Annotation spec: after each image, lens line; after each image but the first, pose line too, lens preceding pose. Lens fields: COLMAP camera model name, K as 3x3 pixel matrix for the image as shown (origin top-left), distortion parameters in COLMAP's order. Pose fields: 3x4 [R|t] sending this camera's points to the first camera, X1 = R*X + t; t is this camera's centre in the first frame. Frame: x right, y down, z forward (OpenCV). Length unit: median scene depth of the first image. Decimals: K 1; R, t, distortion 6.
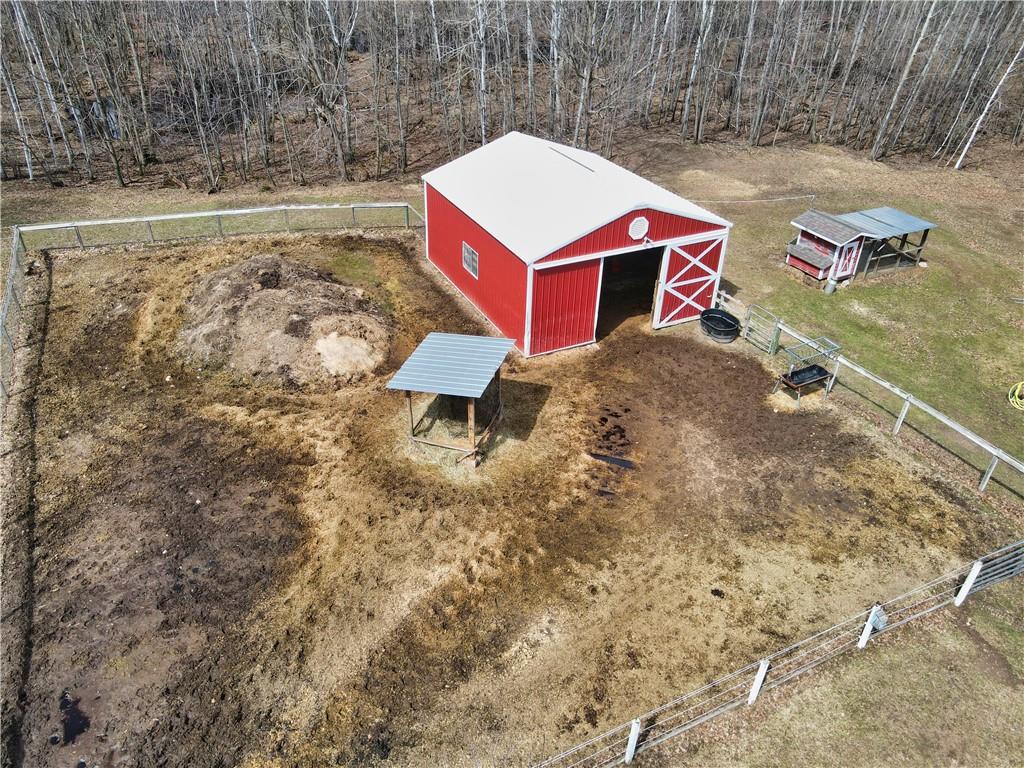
lens RADIAL K [[758.0, 0, 512.2], [0, 758.0, 390.1], [0, 0, 1]] dist [0.023358, -0.000422]
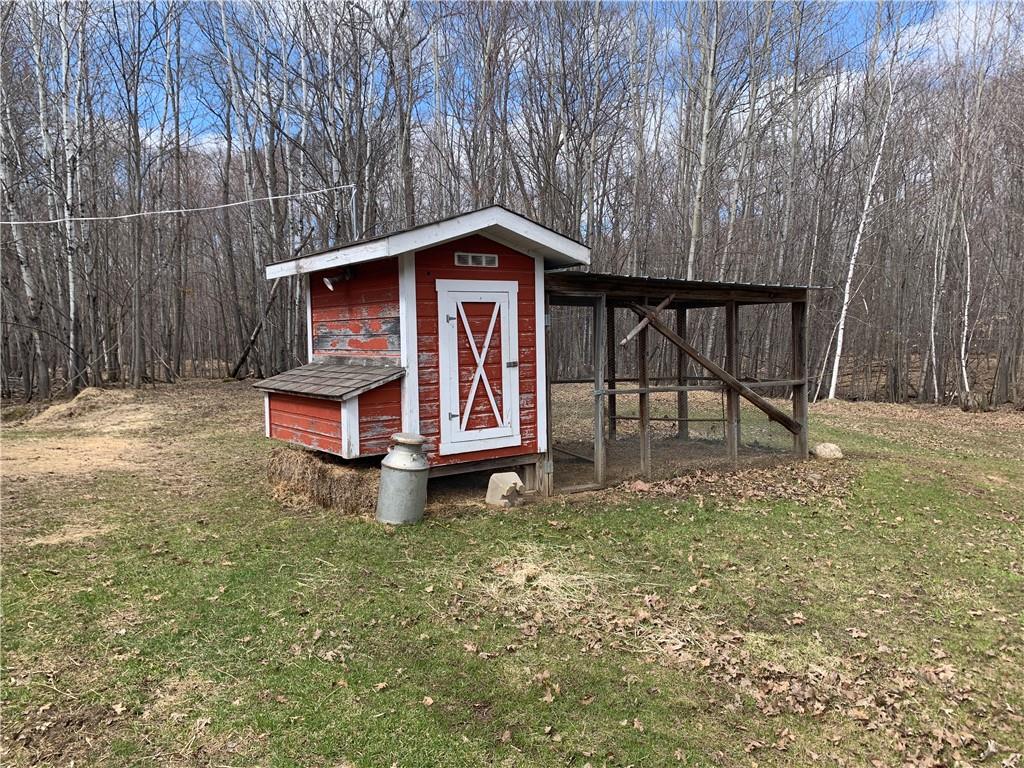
lens RADIAL K [[770.4, 0, 513.1], [0, 770.4, 376.4], [0, 0, 1]] dist [0.010053, -0.003254]
pose [[0.989843, -0.045348, 0.134741, 0.471266], [0.108397, 0.853973, -0.508901, -0.066873], [-0.091988, 0.518337, 0.850215, 0.919819]]
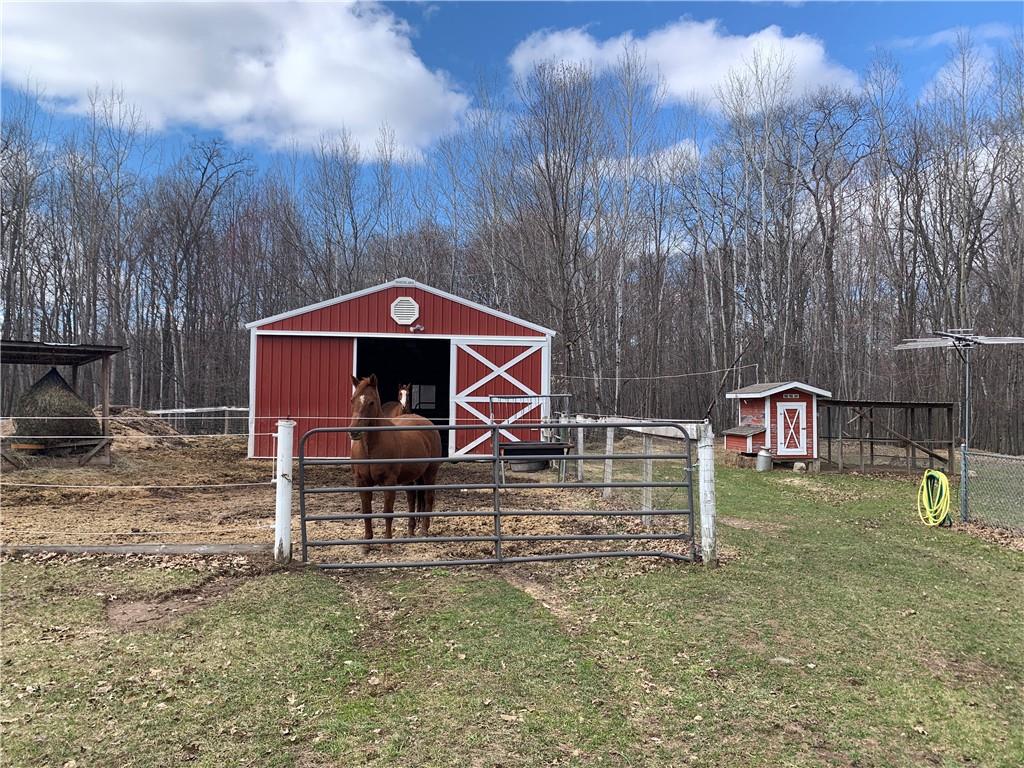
lens RADIAL K [[770.4, 0, 515.0], [0, 770.4, 380.7], [0, 0, 1]] dist [0.010053, -0.003254]
pose [[0.915104, -0.028209, -0.402229, 0.552140], [-0.214516, 0.810602, -0.544891, 0.250322], [0.341418, 0.584917, 0.735735, 0.429207]]
